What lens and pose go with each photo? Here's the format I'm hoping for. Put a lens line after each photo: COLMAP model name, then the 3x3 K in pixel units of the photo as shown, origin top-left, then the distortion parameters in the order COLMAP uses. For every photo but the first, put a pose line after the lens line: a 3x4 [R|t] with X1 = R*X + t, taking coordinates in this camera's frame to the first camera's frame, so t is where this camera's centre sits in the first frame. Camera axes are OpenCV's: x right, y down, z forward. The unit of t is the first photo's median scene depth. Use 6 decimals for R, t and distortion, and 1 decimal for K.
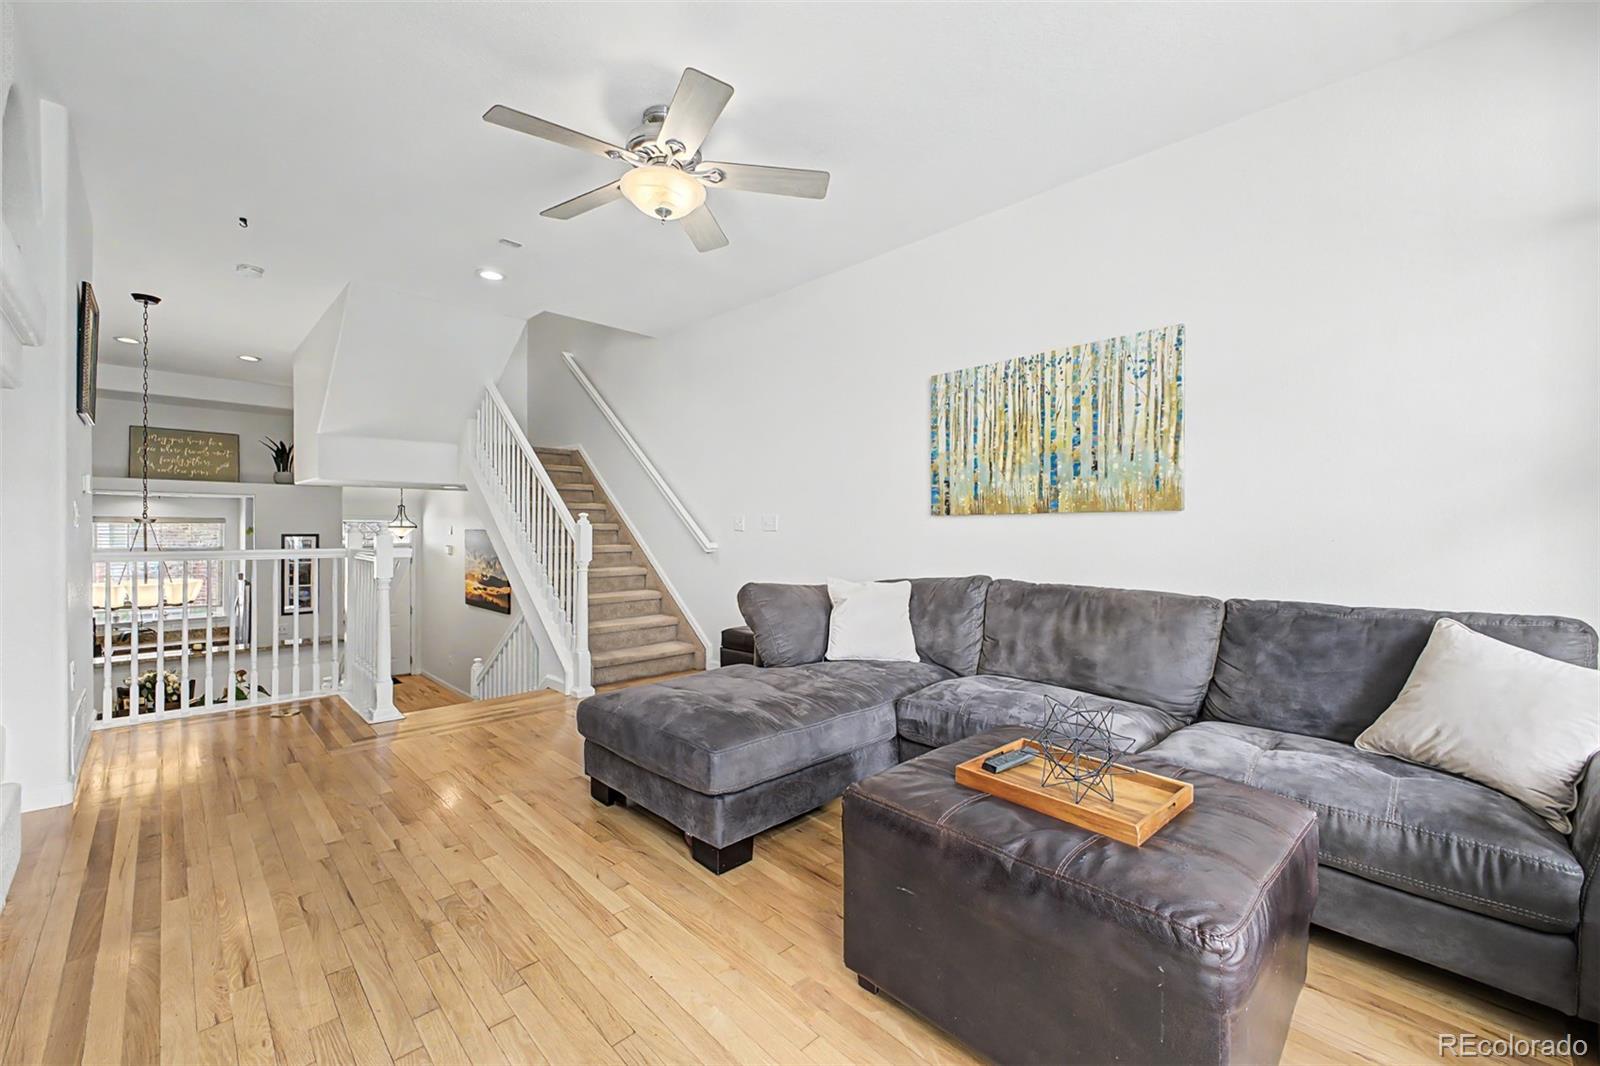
lens RADIAL K [[649.2, 0, 814.1], [0, 649.2, 532.9], [0, 0, 1]] dist [0.016953, -0.000173]
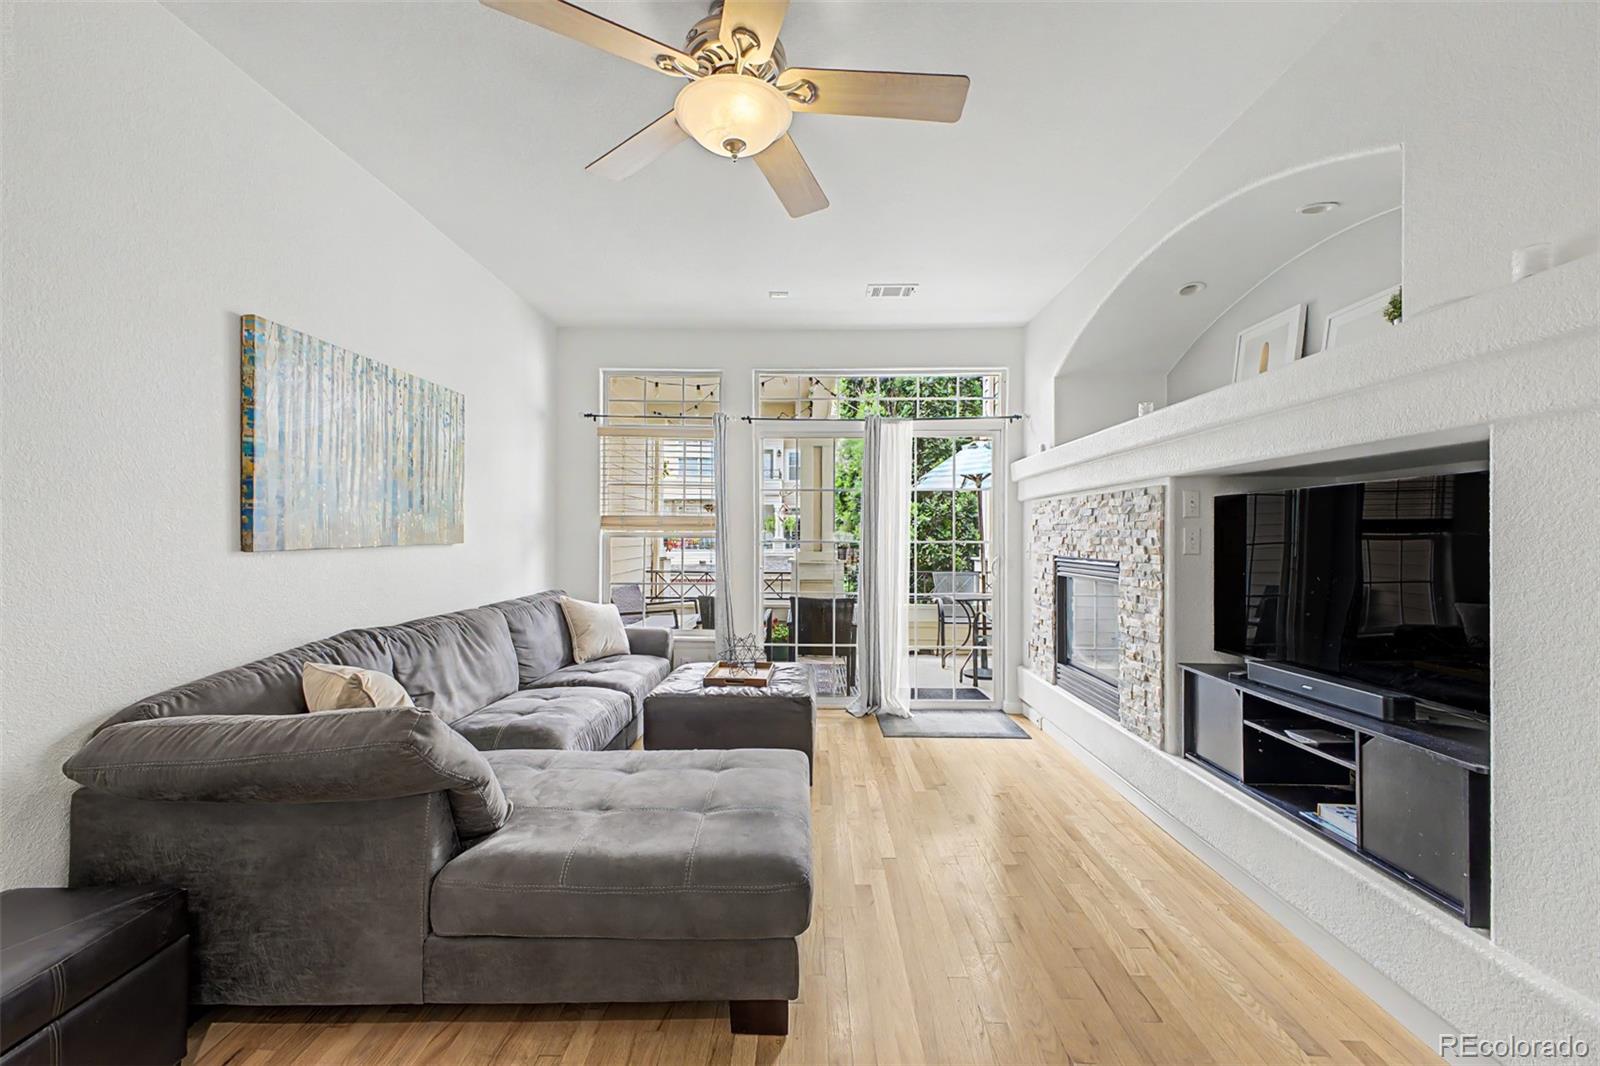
lens RADIAL K [[640.2, 0, 801.5], [0, 640.2, 524.8], [0, 0, 1]] dist [0.011303, -0.000009]
pose [[-0.700925, 0.004325, 0.713222, -0.649203], [-0.000251, 0.999980, -0.006310, -0.053095], [-0.713235, -0.004602, -0.700910, 1.178405]]
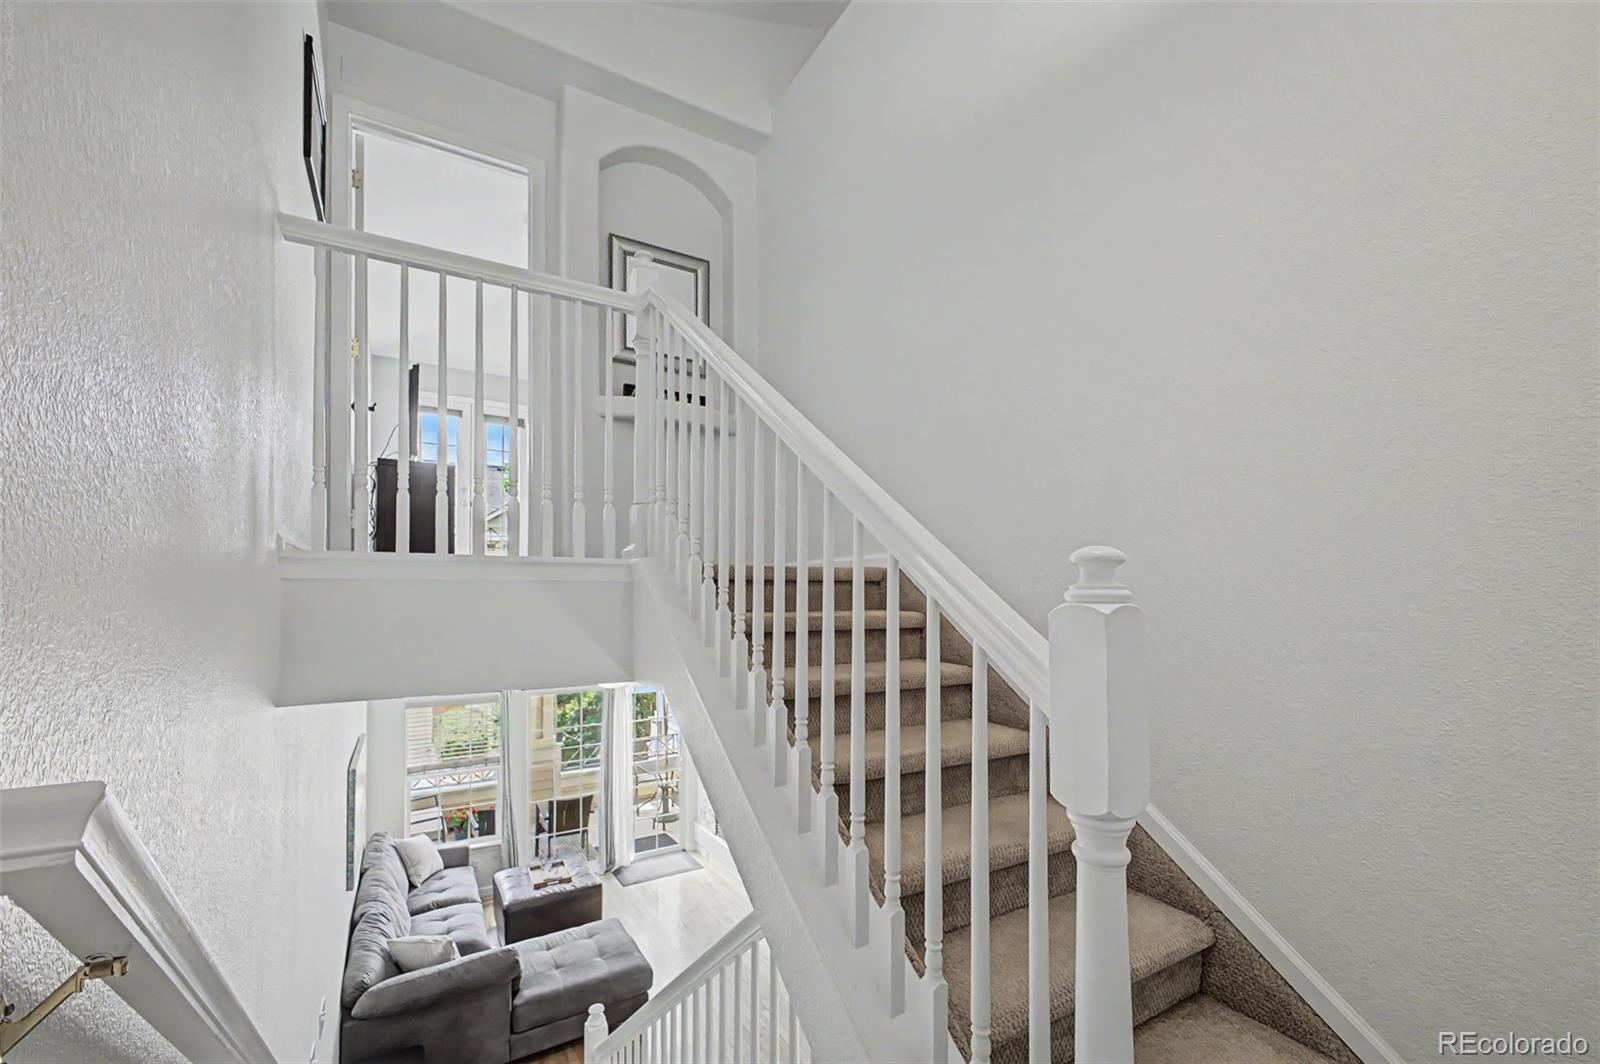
lens RADIAL K [[670.5, 0, 815.6], [0, 670.5, 559.4], [0, 0, 1]] dist [0.013299, 0.000013]
pose [[-0.973917, 0.007643, 0.226775, -1.003801], [-0.001043, 0.999271, -0.038156, -0.638410], [-0.226902, -0.037397, -0.973199, 2.241924]]
